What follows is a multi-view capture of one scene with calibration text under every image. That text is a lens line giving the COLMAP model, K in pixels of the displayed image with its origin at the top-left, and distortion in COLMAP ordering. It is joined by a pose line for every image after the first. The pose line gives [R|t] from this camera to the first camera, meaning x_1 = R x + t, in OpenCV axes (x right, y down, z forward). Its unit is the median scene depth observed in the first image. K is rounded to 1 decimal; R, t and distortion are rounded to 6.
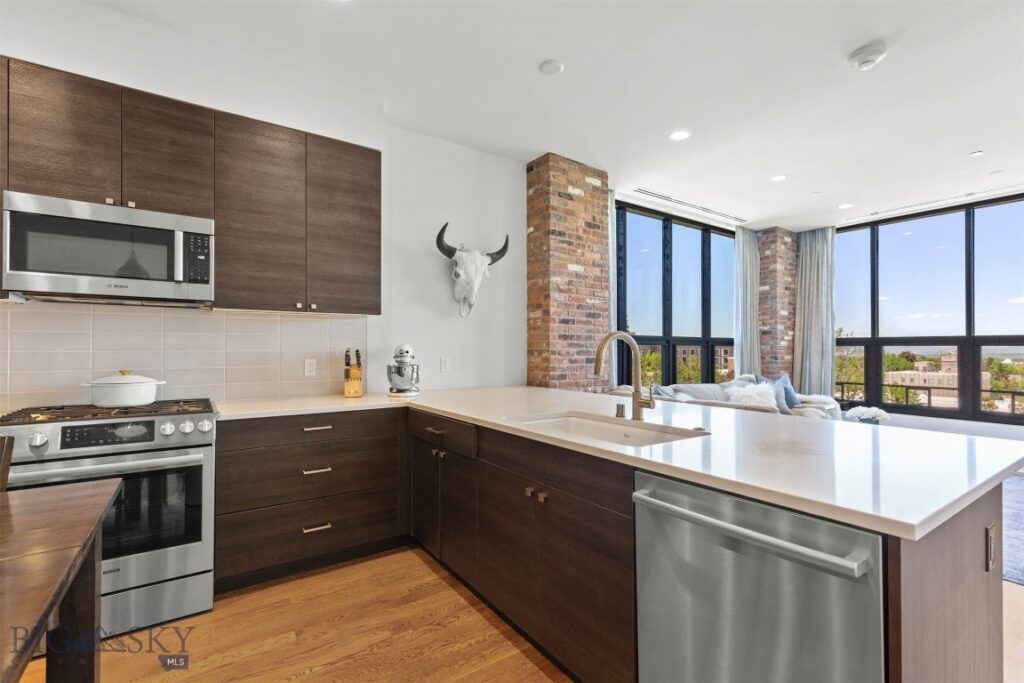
lens RADIAL K [[461.1, 0, 514.9], [0, 461.1, 347.0], [0, 0, 1]] dist [0.007079, -0.001486]
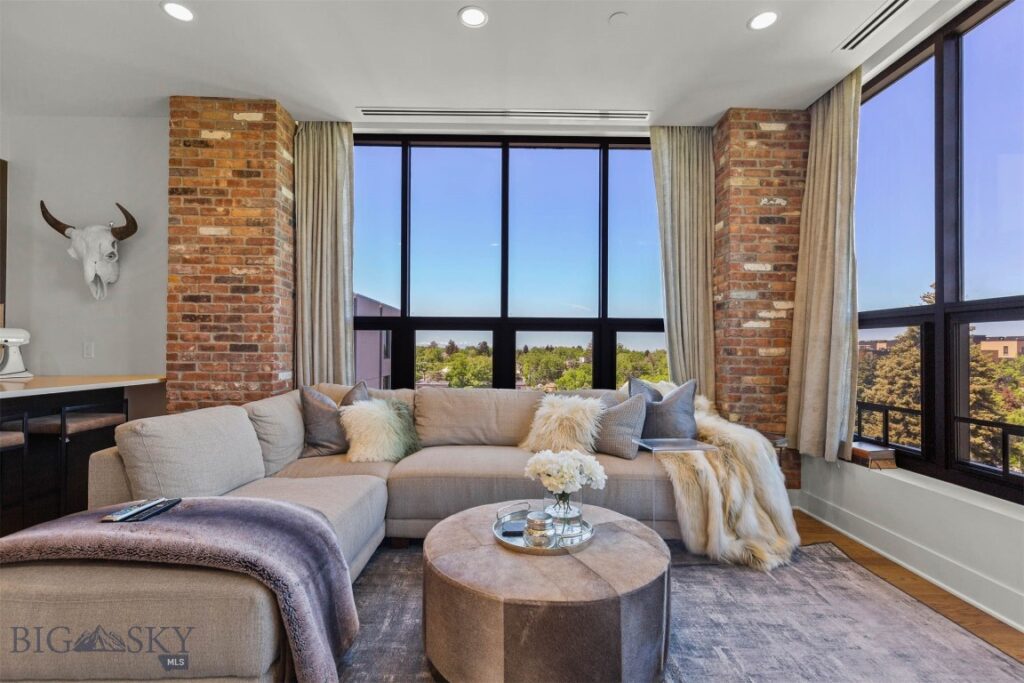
lens RADIAL K [[461.1, 0, 516.0], [0, 461.1, 342.4], [0, 0, 1]] dist [0.007079, -0.001486]
pose [[0.830262, -0.003203, -0.557364, 1.359171], [-0.000391, 0.999980, -0.006329, 0.034267], [0.557373, 0.005473, 0.830244, 0.848101]]
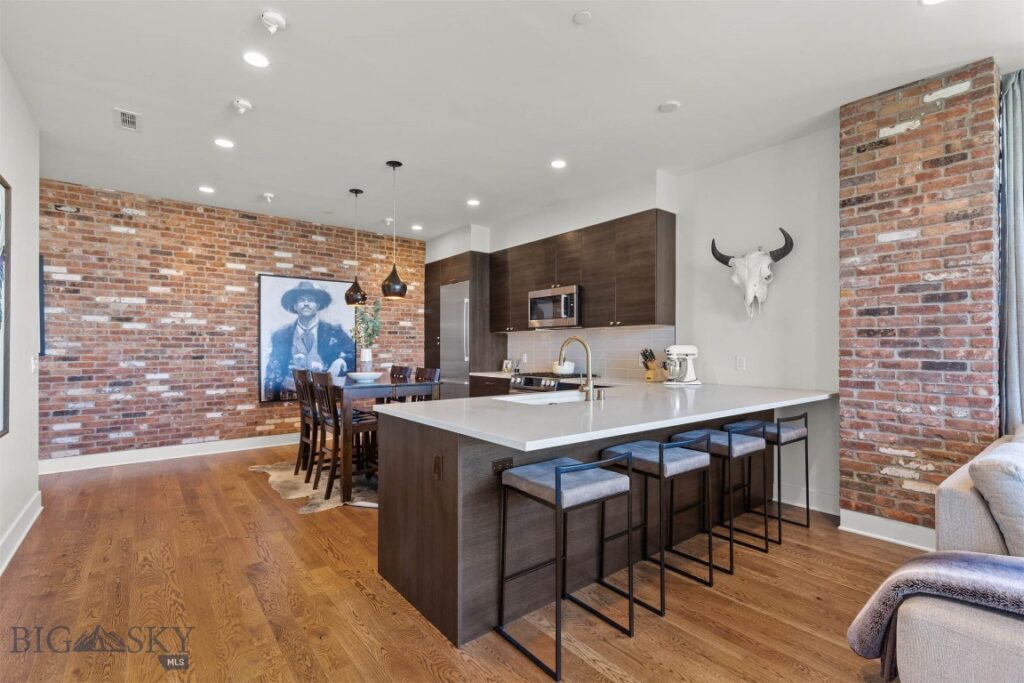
lens RADIAL K [[461.1, 0, 508.5], [0, 461.1, 347.6], [0, 0, 1]] dist [0.007079, -0.001486]
pose [[0.060643, -0.002973, -0.998155, 1.098744], [0.004257, 0.999987, -0.002719, 0.002877], [0.998150, -0.004084, 0.060655, 0.472372]]
